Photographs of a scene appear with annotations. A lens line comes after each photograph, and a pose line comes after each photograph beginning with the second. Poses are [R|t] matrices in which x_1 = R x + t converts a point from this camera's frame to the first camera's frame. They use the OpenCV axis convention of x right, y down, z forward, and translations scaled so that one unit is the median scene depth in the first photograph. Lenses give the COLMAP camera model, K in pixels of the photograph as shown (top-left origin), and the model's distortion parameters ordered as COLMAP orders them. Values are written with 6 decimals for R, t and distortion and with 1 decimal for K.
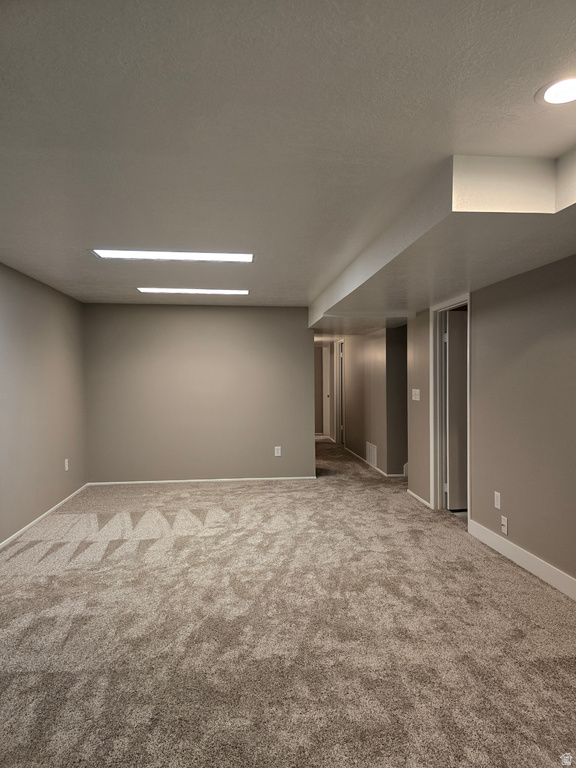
lens RADIAL K [[511.5, 0, 282.9], [0, 511.5, 384.4], [0, 0, 1]] dist [0.068920, -0.068940]
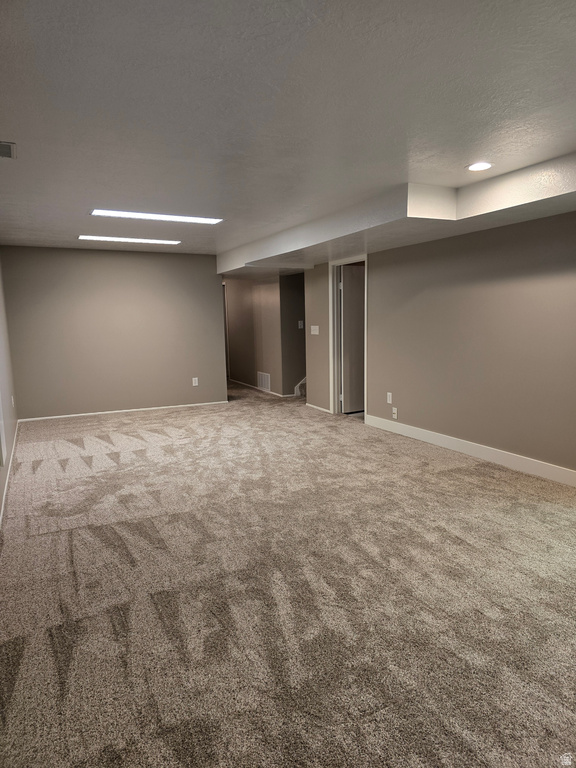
lens RADIAL K [[511.5, 0, 282.9], [0, 511.5, 384.4], [0, 0, 1]] dist [0.068920, -0.068940]
pose [[0.940366, -0.054316, 0.335801, -0.365765], [0.015535, 0.992997, 0.117113, 0.005130], [-0.339810, -0.104912, 0.934624, -0.275650]]
